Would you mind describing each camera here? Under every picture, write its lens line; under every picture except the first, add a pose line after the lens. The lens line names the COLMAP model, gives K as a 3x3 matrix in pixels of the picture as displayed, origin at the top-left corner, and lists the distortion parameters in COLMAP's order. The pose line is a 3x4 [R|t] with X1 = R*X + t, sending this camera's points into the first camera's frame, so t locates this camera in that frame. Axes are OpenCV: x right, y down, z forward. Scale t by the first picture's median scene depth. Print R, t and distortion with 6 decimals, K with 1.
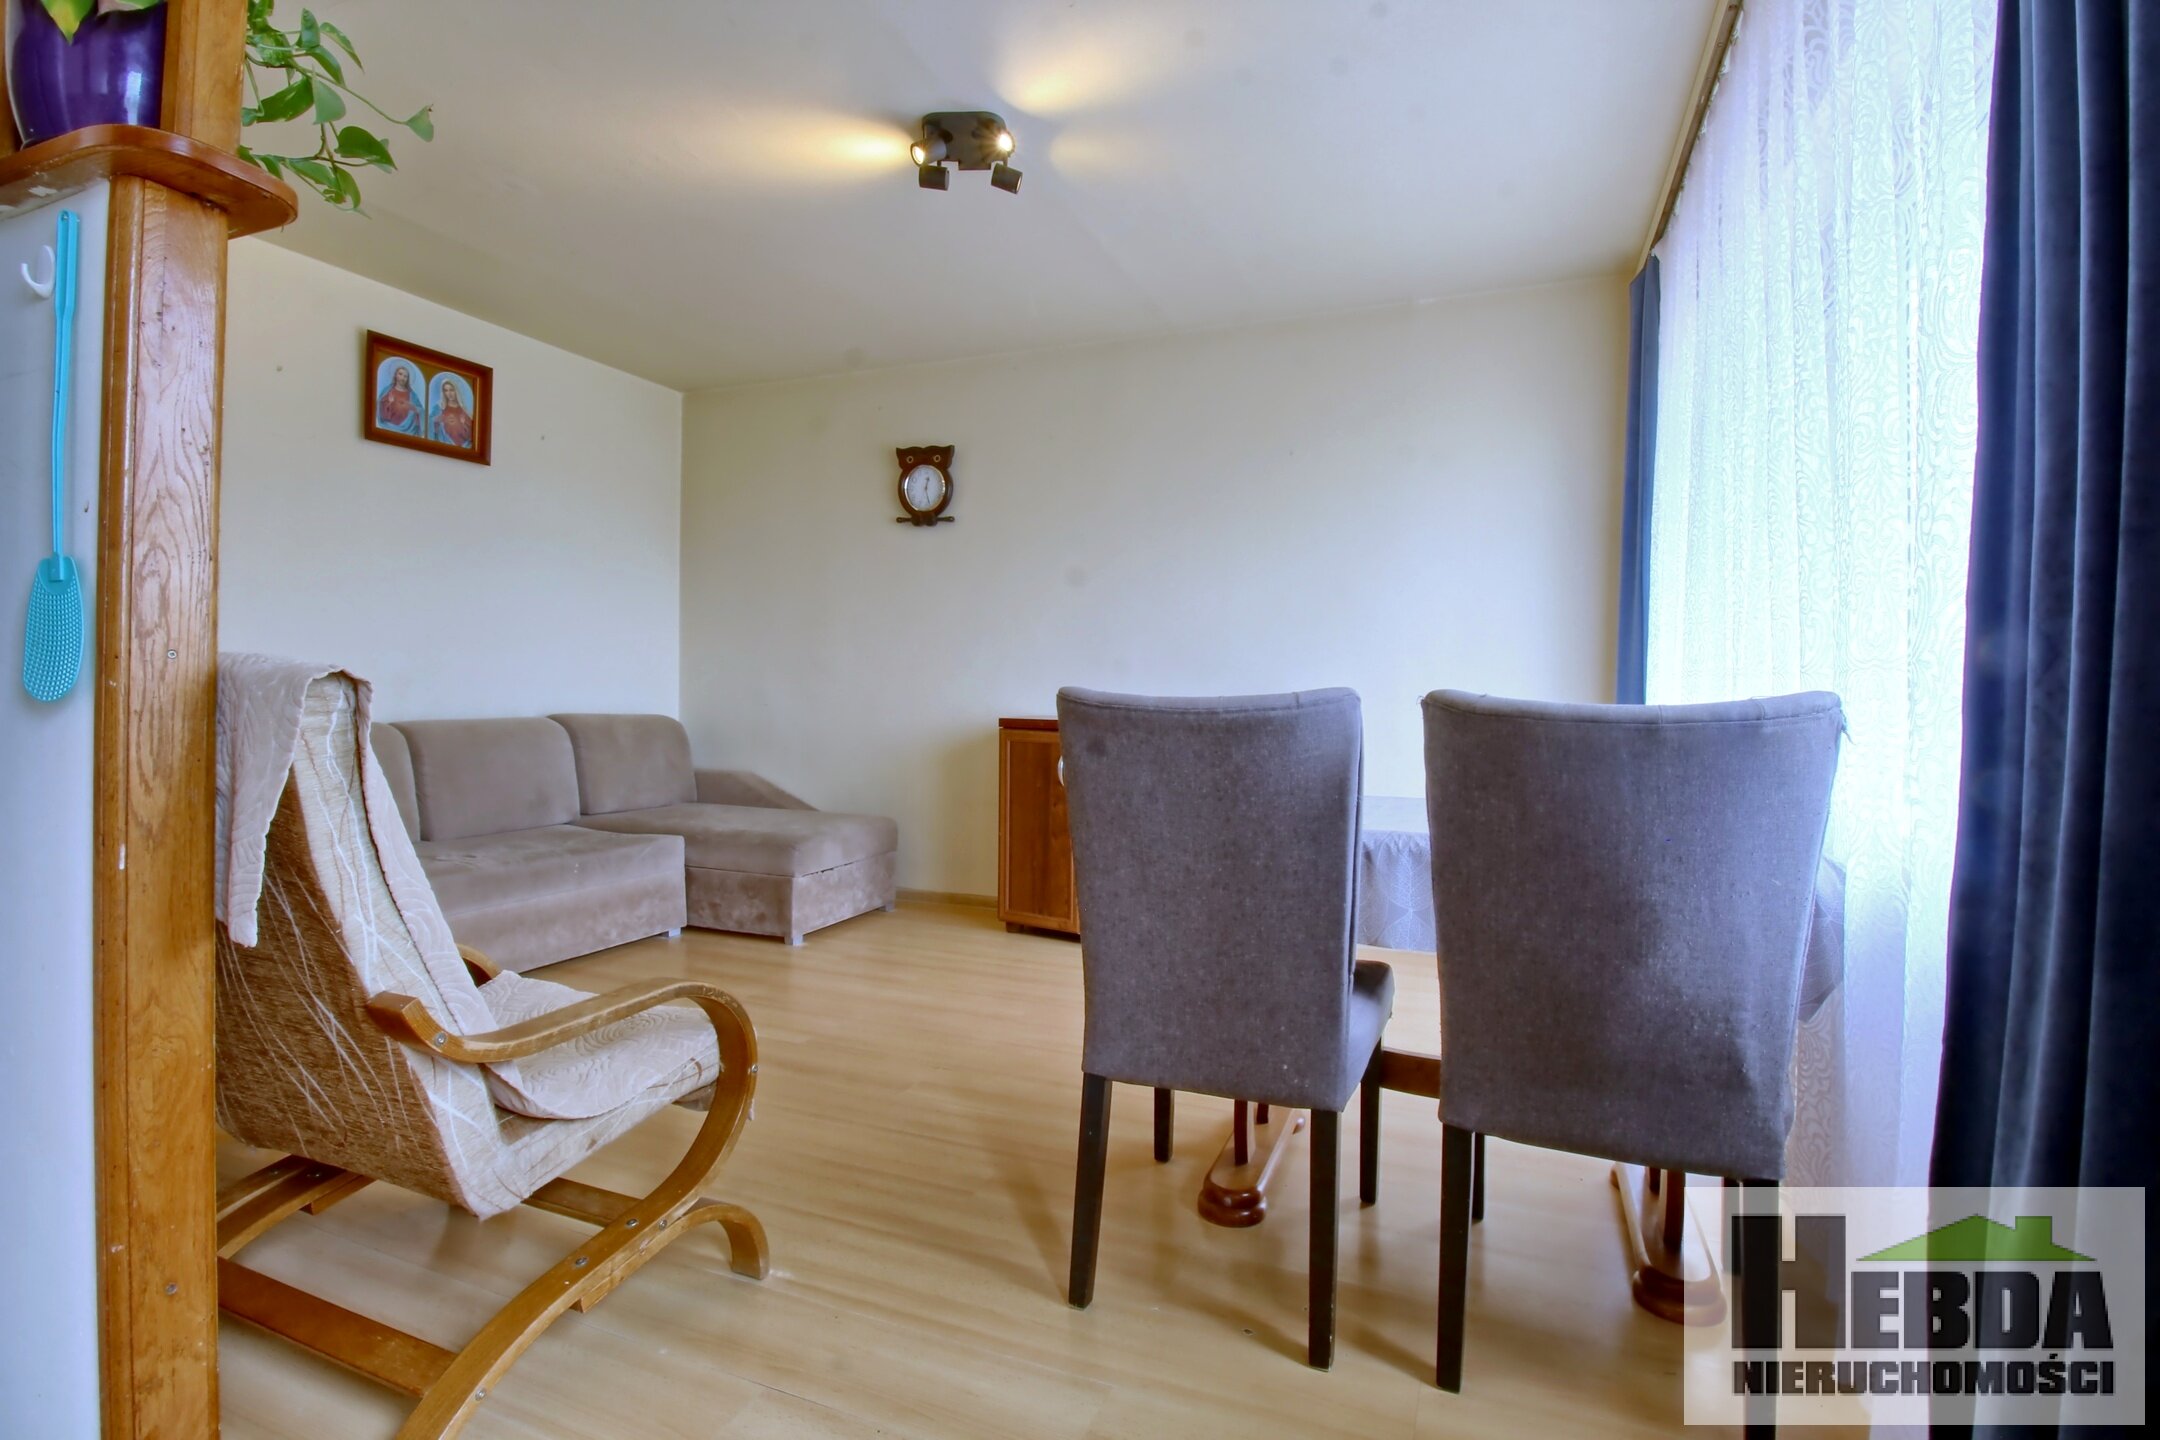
lens RADIAL K [[1010.0, 0, 1083.6], [0, 1010.0, 706.0], [0, 0, 1]] dist [-0.009494, -0.000950]
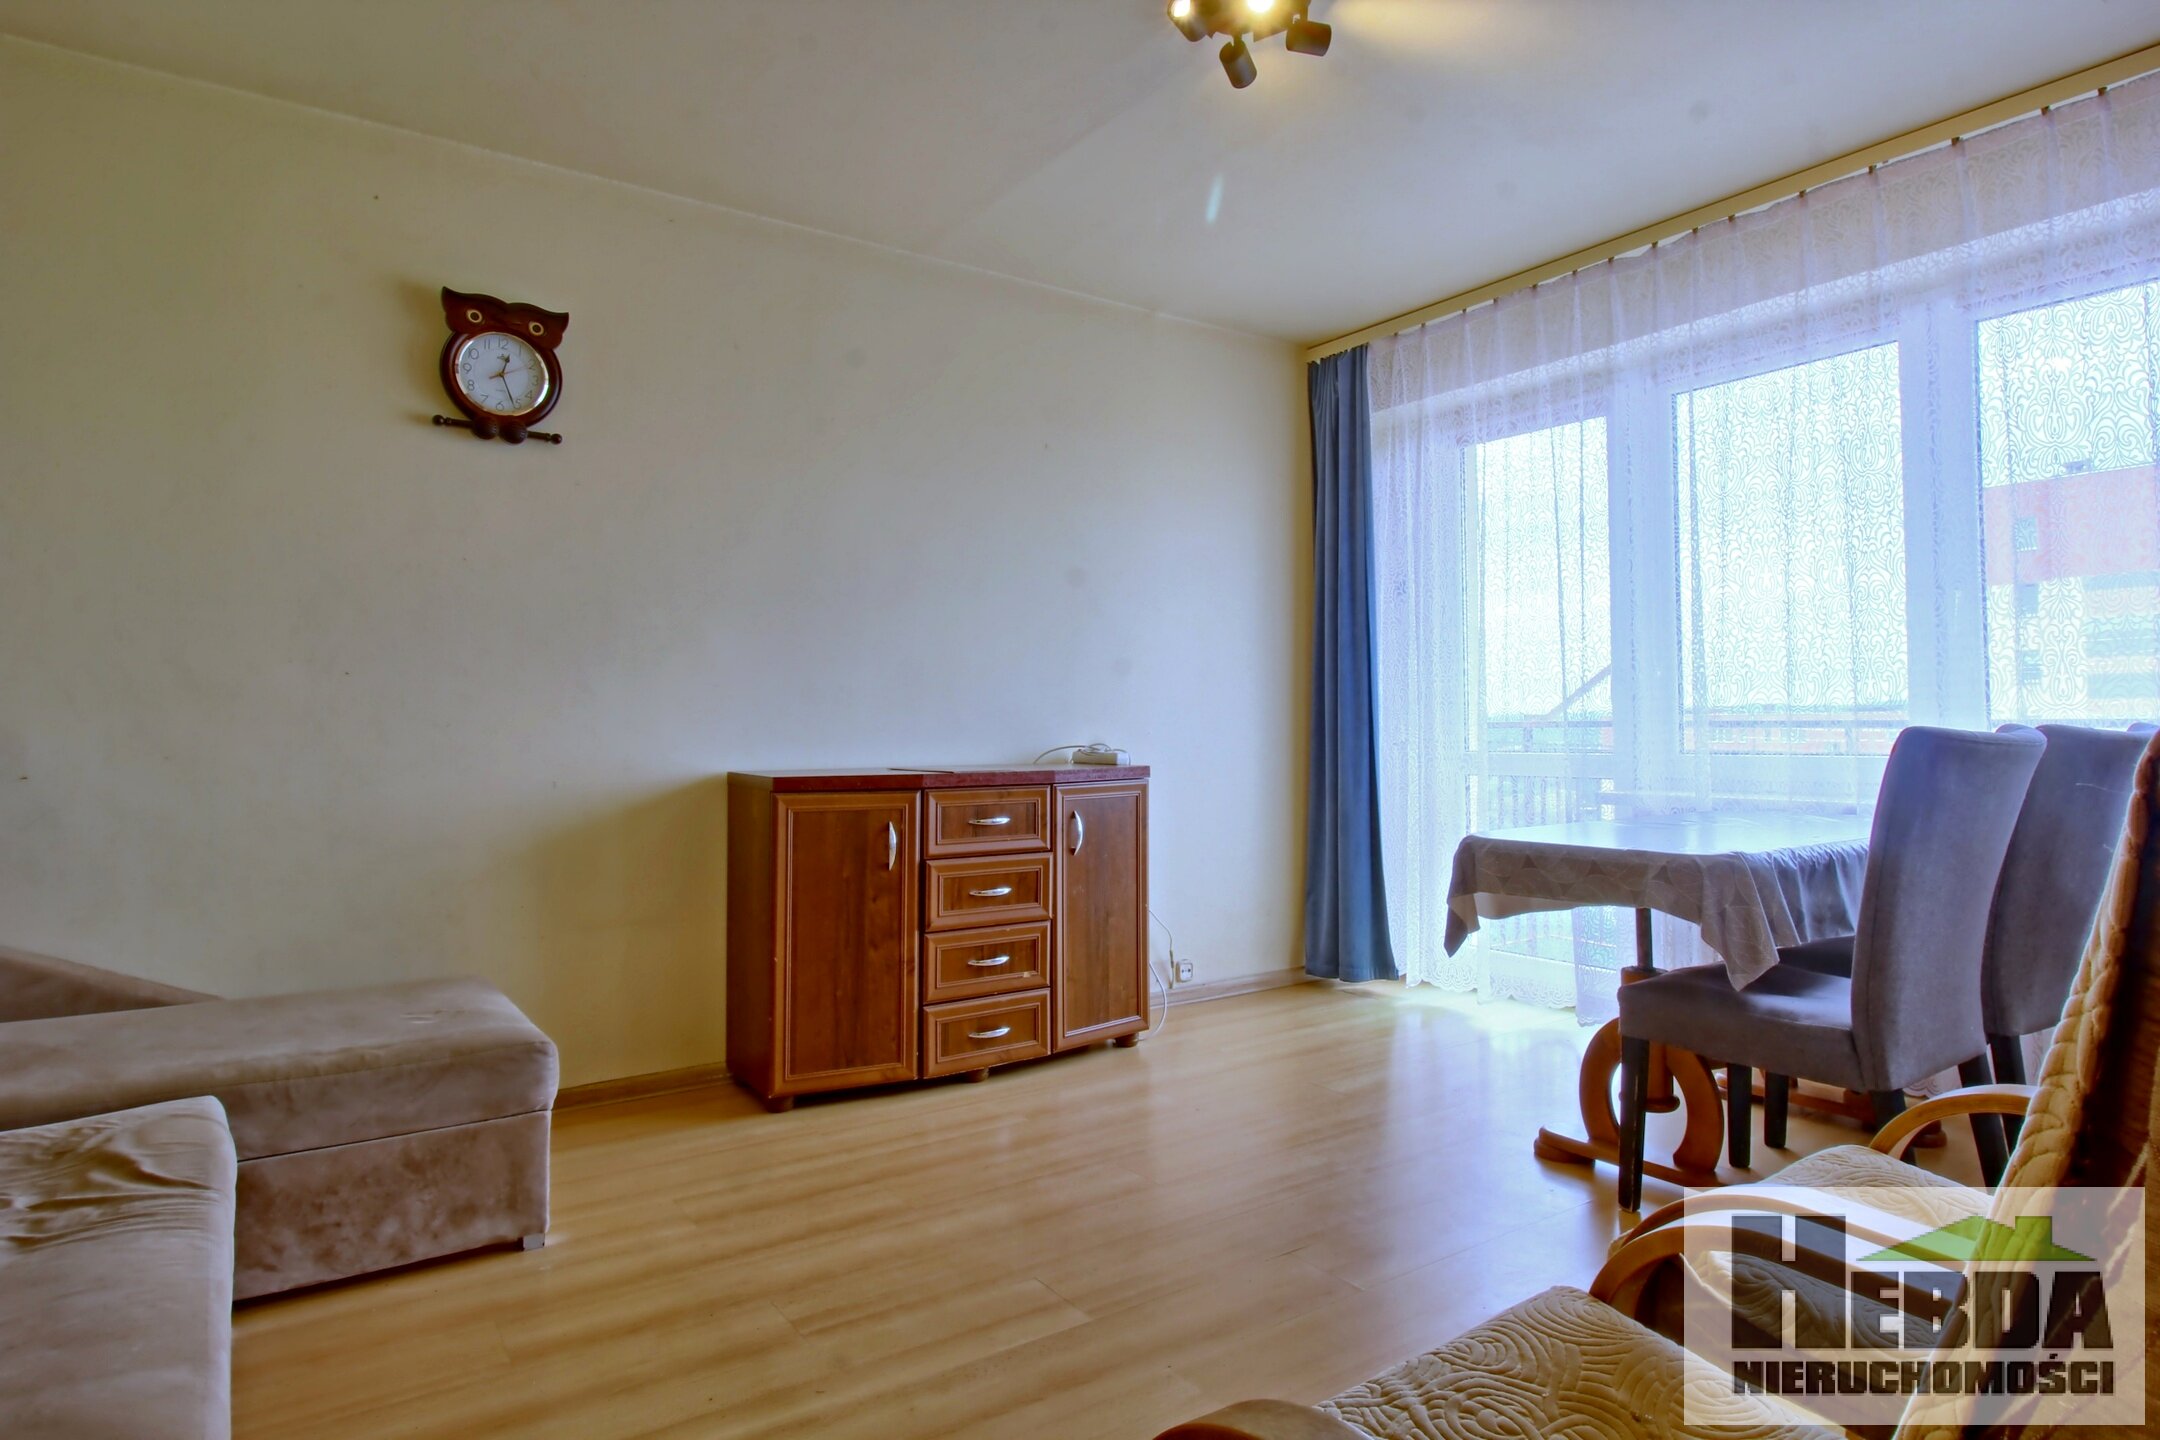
lens RADIAL K [[1240.8, 0, 1080.1], [0, 1240.8, 713.9], [0, 0, 1]] dist [-0.007199, -0.002184]
pose [[0.549746, -0.010766, 0.835262, -0.614041], [0.027744, 0.999601, -0.005377, -0.017382], [-0.834871, 0.026130, 0.549825, 0.401009]]
